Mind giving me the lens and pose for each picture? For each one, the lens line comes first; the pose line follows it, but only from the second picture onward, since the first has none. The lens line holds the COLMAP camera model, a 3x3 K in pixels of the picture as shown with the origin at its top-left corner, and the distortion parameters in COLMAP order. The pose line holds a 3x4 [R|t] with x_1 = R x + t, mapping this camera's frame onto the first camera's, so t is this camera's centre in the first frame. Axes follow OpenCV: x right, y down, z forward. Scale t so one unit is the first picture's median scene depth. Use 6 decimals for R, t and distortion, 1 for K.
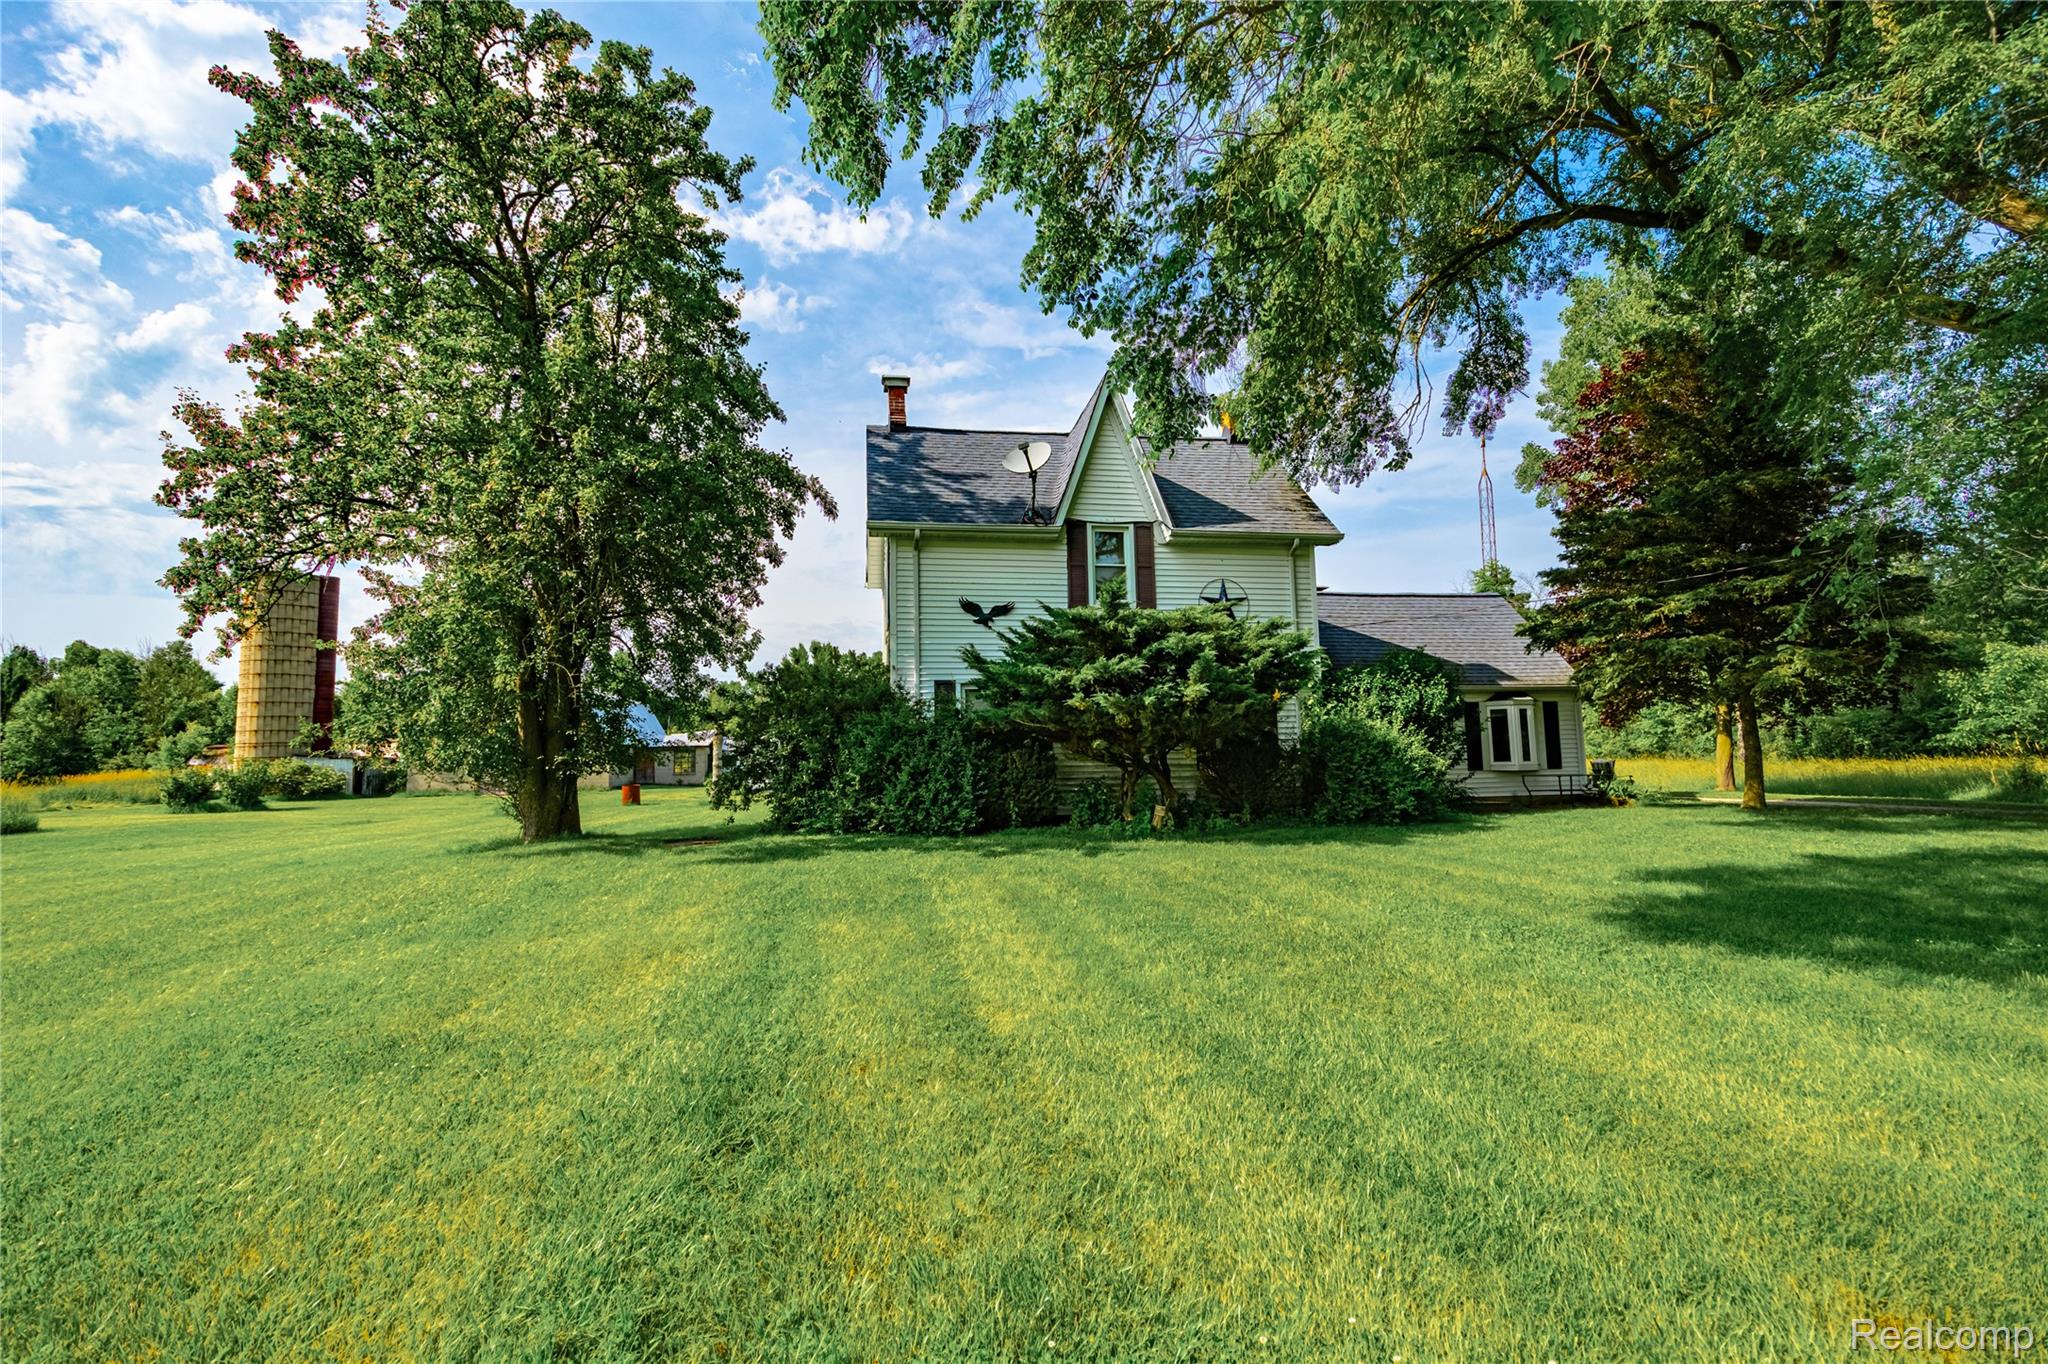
lens RADIAL K [[897.6, 0, 1024.5], [0, 897.6, 676.7], [0, 0, 1]] dist [0.011795, -0.003943]
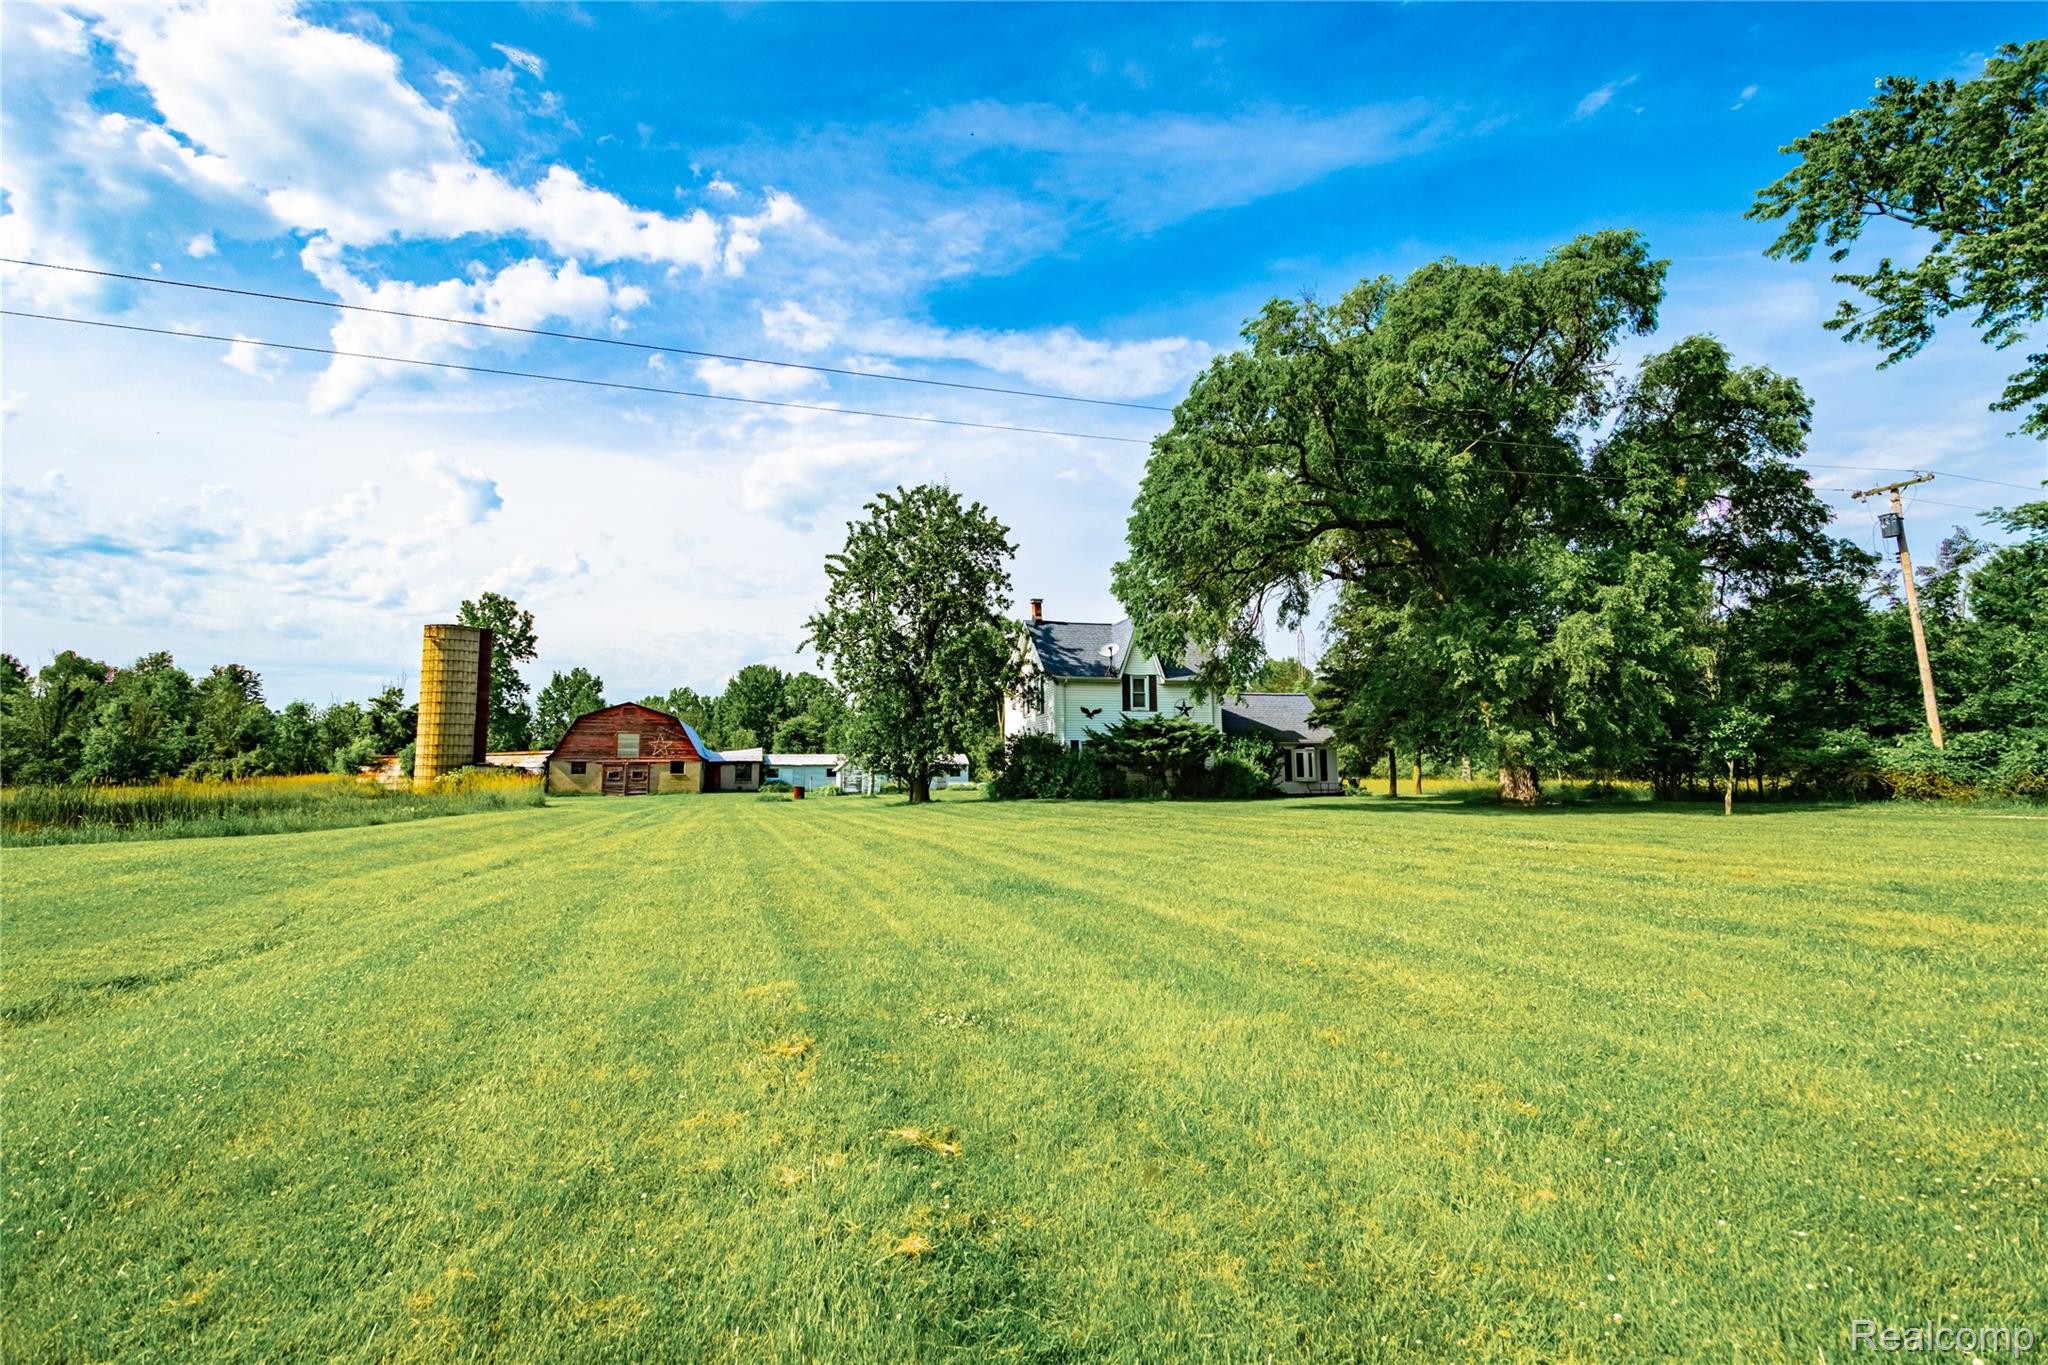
lens RADIAL K [[897.6, 0, 1021.4], [0, 897.6, 683.6], [0, 0, 1]] dist [0.011795, -0.003943]
pose [[0.992434, 0.024870, 0.120236, -0.512217], [-0.023575, 0.999648, -0.012181, -0.113027], [-0.120496, 0.009255, 0.992671, -1.366248]]
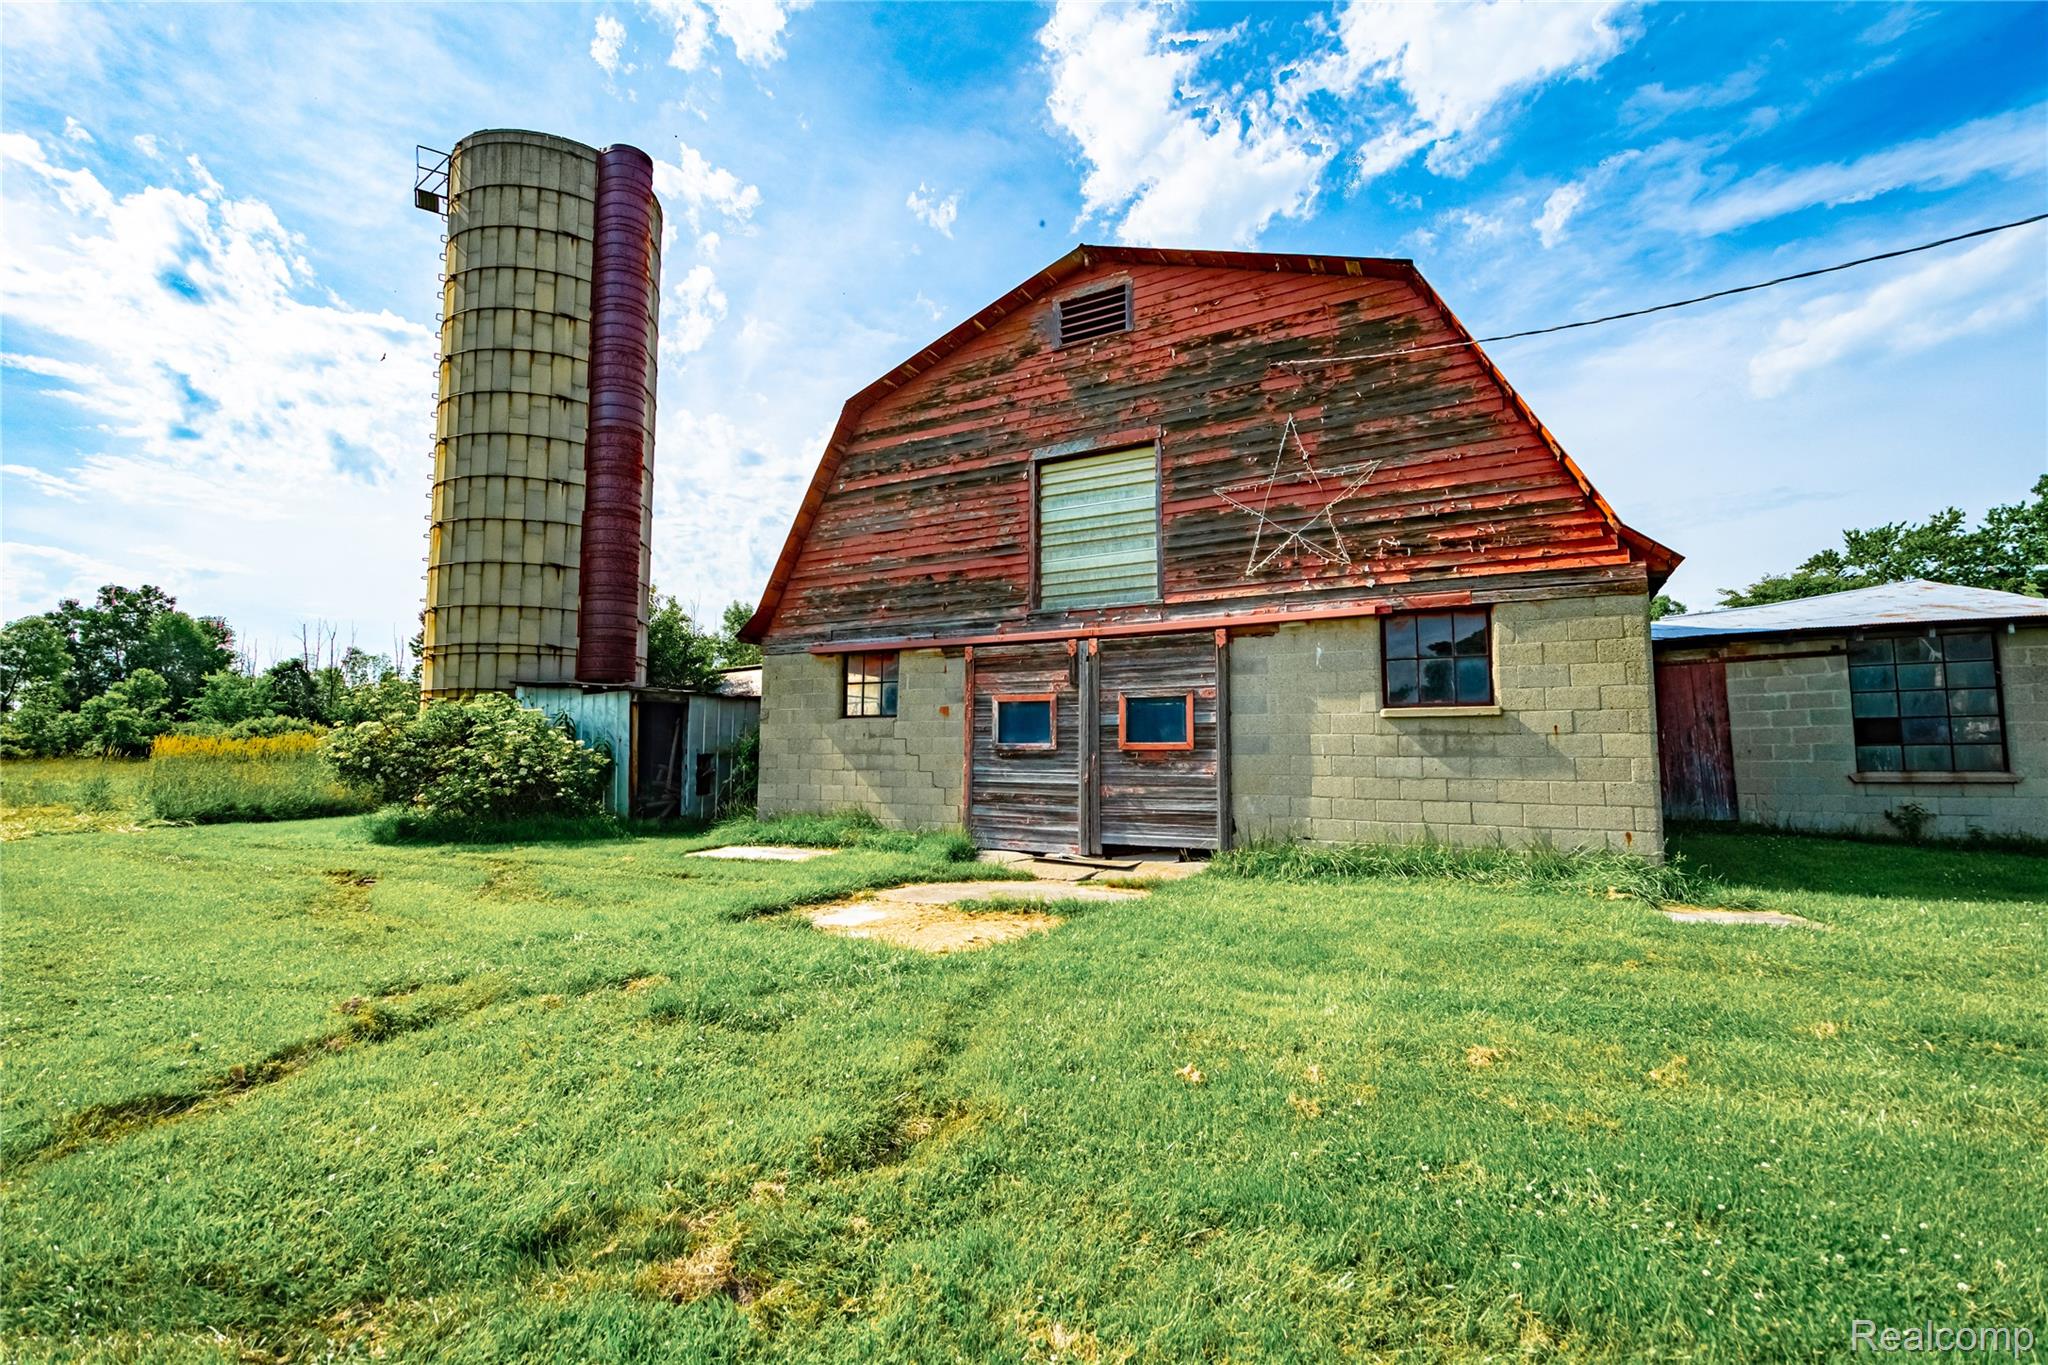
lens RADIAL K [[897.6, 0, 1015.2], [0, 897.6, 681.2], [0, 0, 1]] dist [0.011795, -0.003943]
pose [[0.781297, -0.031875, -0.623345, -1.543016], [0.043976, 0.999024, 0.004033, 0.300793], [0.622609, -0.030563, 0.781936, 2.786651]]
